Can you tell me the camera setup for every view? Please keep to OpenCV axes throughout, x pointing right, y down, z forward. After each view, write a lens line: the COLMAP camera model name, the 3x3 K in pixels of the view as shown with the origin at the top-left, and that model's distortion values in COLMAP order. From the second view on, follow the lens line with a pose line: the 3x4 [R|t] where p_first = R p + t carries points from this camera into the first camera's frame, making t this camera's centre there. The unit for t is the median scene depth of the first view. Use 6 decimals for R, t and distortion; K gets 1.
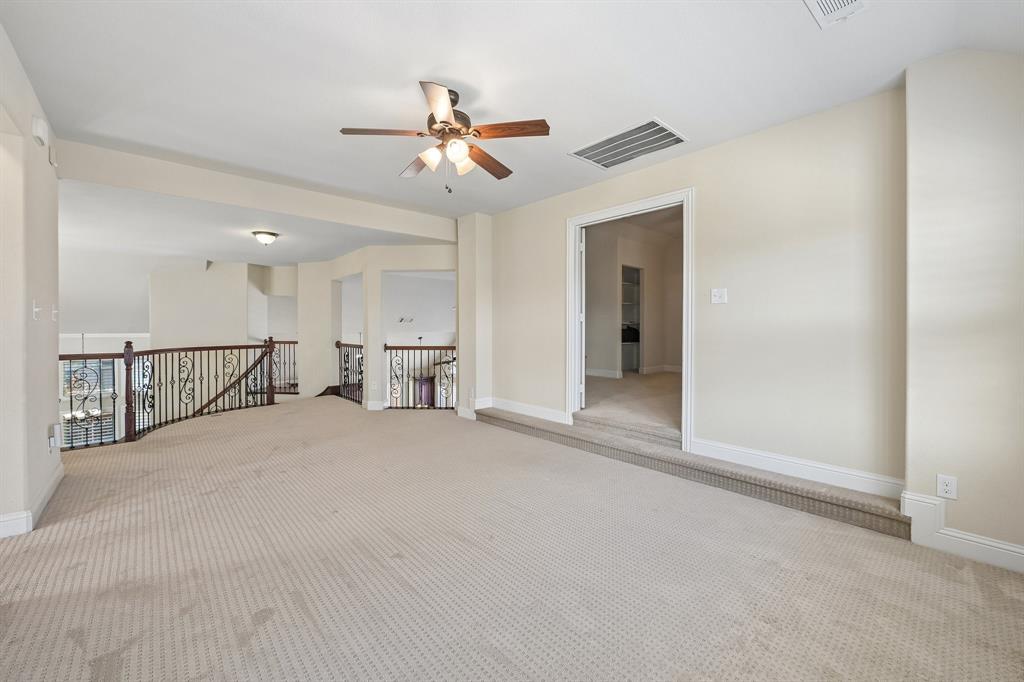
lens RADIAL K [[409.7, 0, 511.1], [0, 409.7, 332.3], [0, 0, 1]] dist [0.007314, 0.000180]
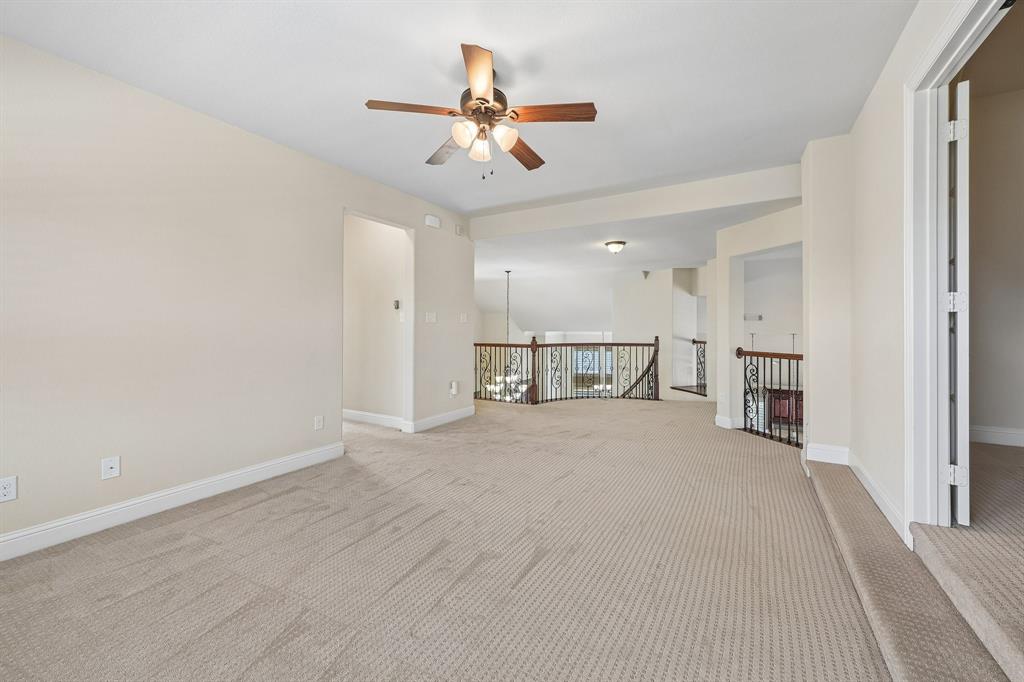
lens RADIAL K [[409.7, 0, 514.2], [0, 409.7, 333.0], [0, 0, 1]] dist [0.007314, 0.000180]
pose [[0.318925, 0.013765, -0.947680, 0.362955], [-0.011110, 0.999880, 0.010784, -0.005296], [0.947715, 0.007089, 0.319040, 0.382529]]
